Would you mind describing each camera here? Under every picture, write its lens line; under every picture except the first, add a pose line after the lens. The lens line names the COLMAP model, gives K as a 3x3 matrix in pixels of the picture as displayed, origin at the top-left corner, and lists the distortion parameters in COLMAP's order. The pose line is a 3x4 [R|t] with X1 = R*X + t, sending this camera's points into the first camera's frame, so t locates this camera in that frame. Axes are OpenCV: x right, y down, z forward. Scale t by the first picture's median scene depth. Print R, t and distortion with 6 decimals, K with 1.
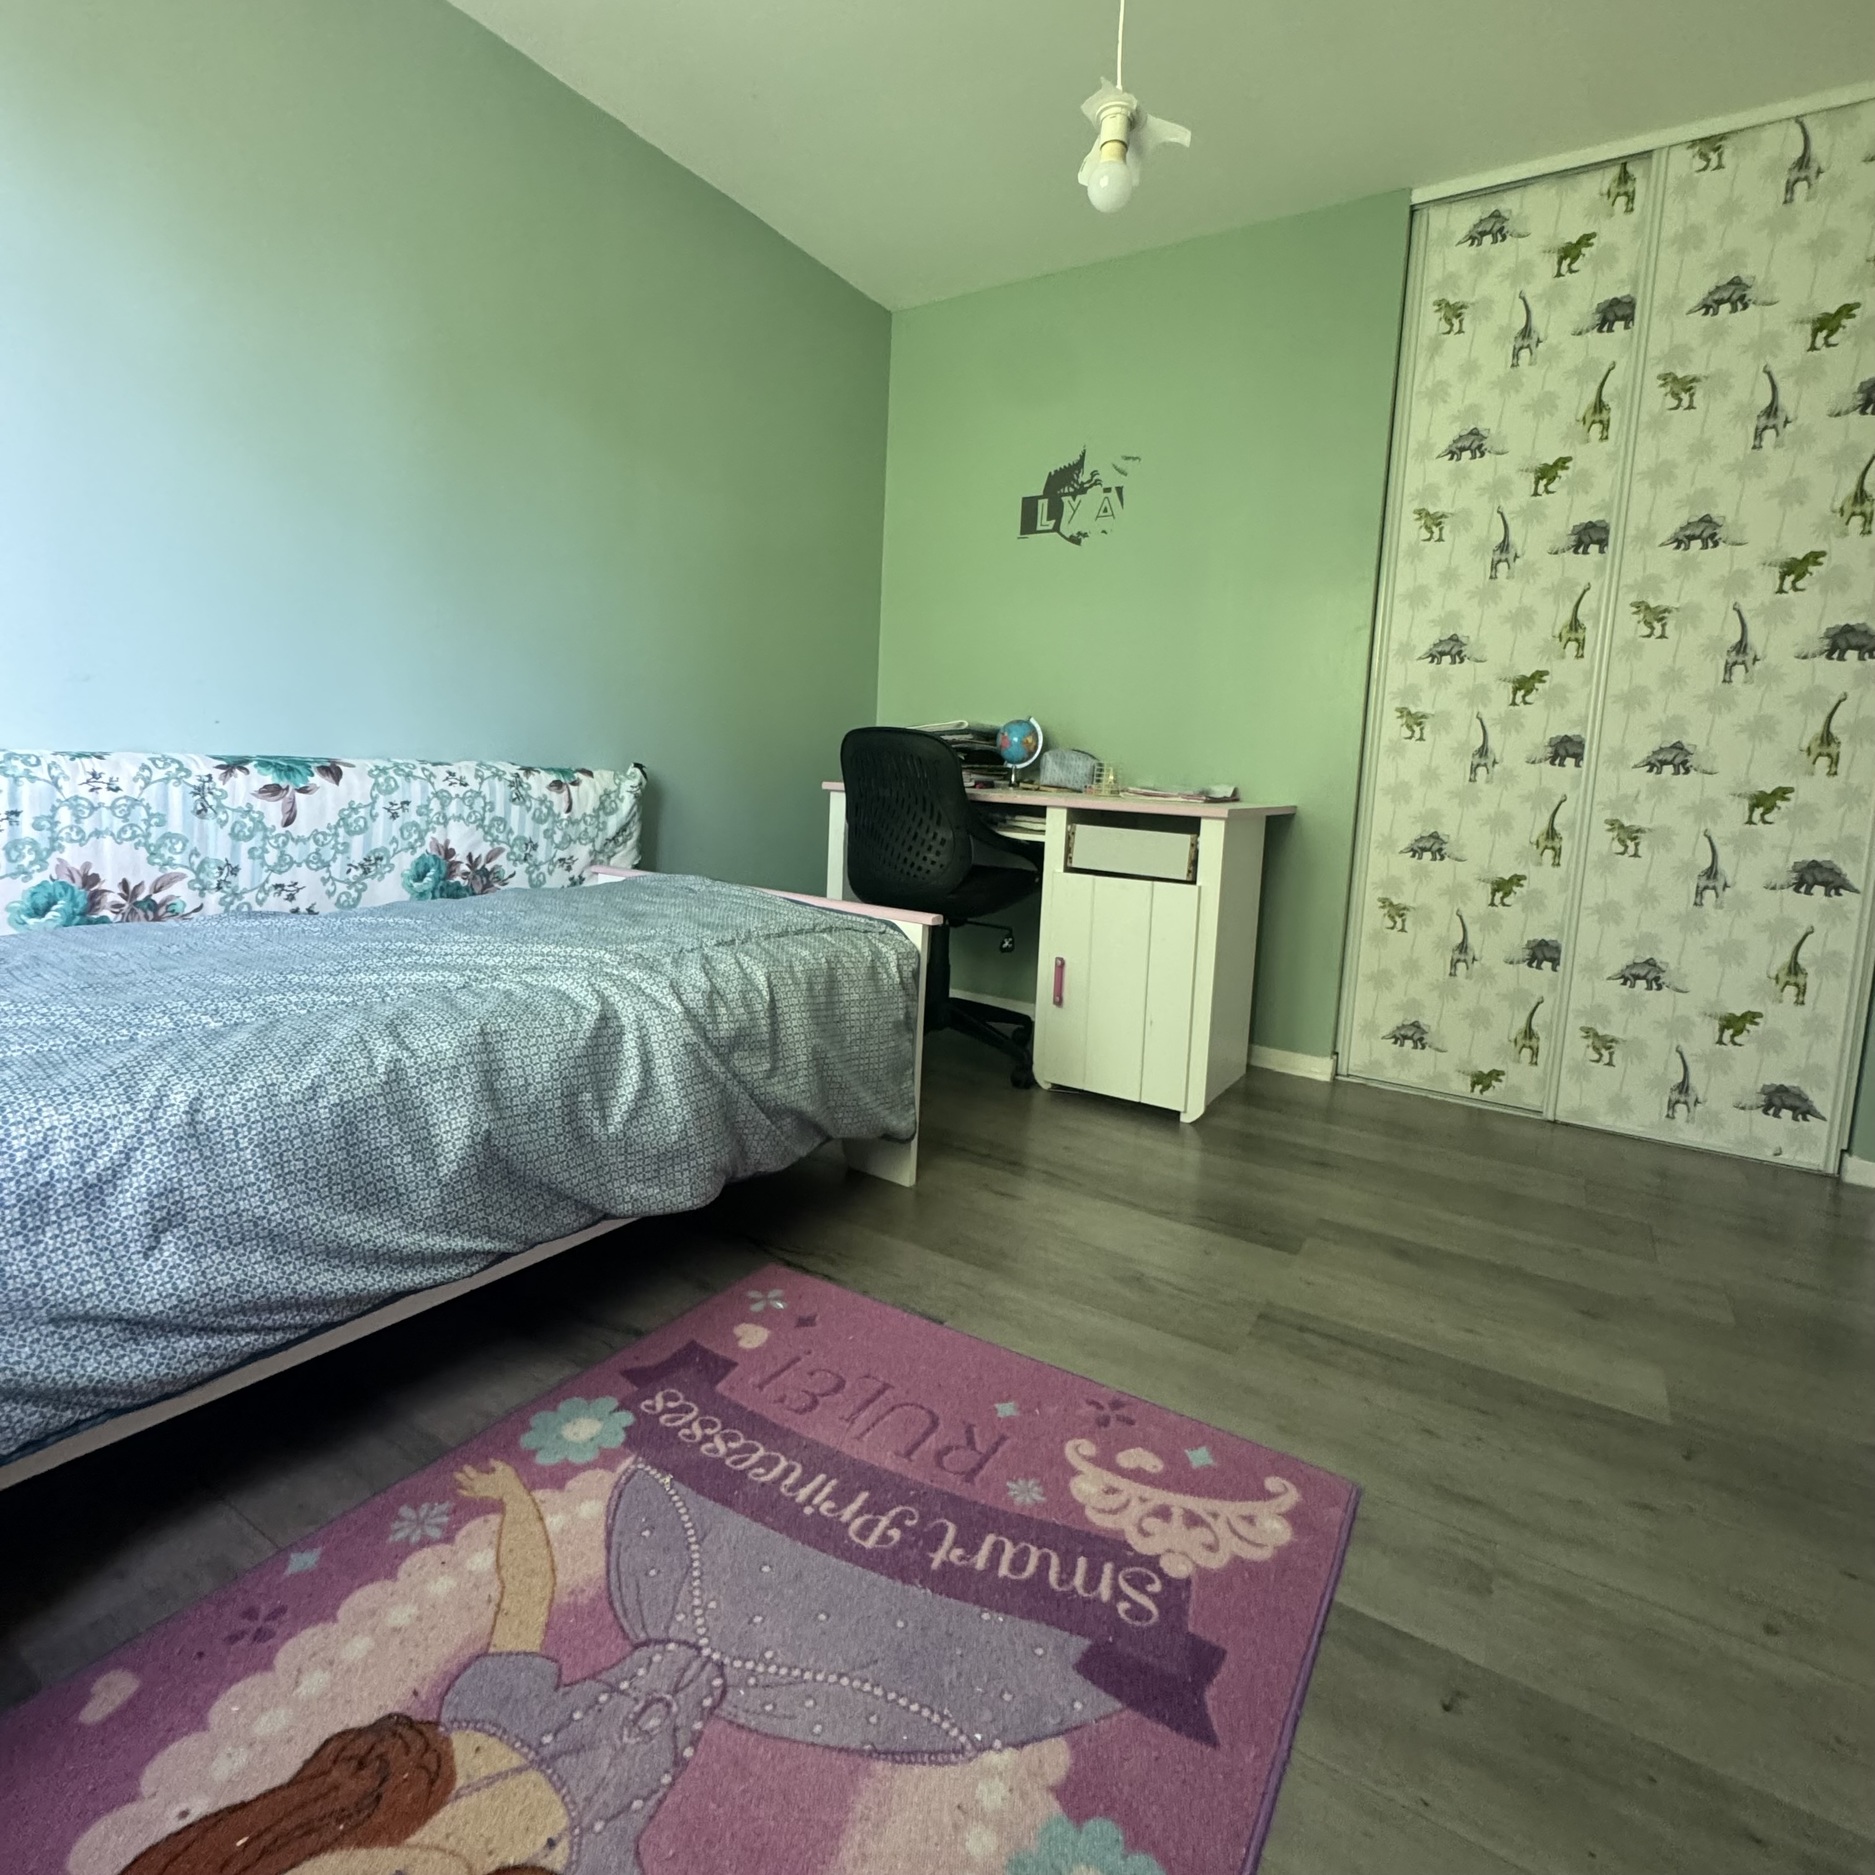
lens RADIAL K [[1001.4, 0, 941.1], [0, 1001.4, 884.7], [0, 0, 1]] dist [-0.003845, -0.001827]
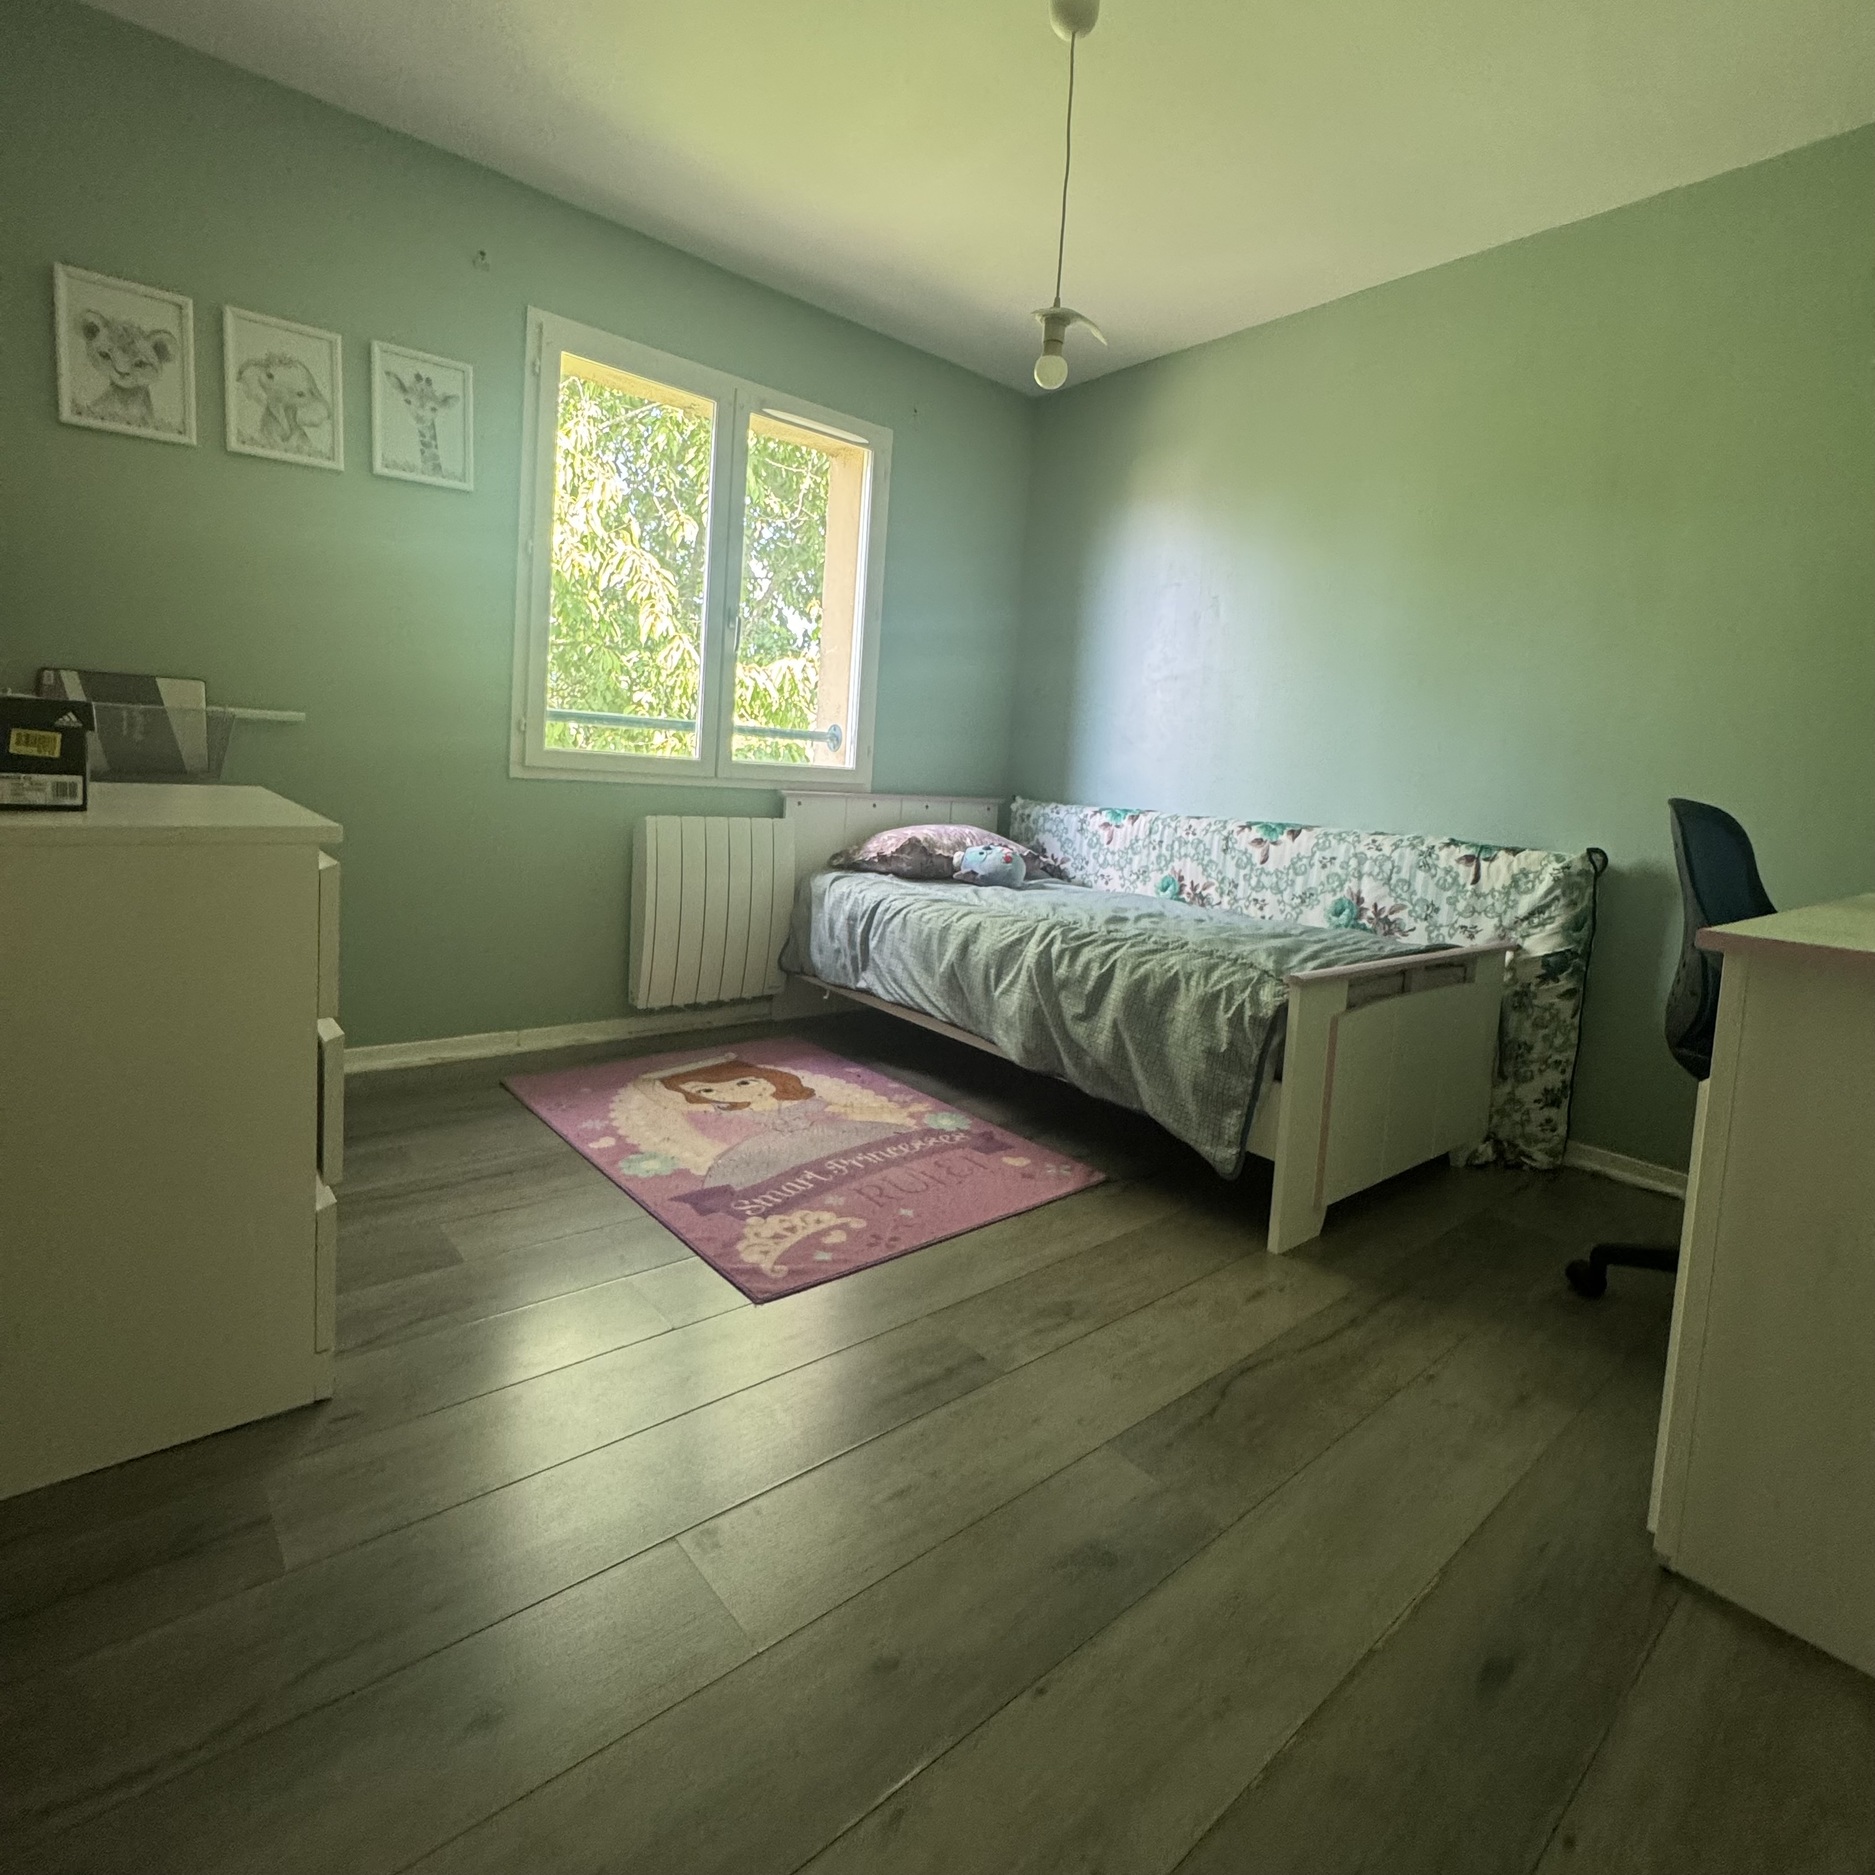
lens RADIAL K [[1001.4, 0, 941.1], [0, 1001.4, 884.7], [0, 0, 1]] dist [-0.003845, -0.001827]
pose [[-0.294690, 0.045079, -0.954529, 1.057319], [-0.190008, 0.976177, 0.104762, -0.097053], [0.936512, 0.212240, -0.279104, 0.971335]]
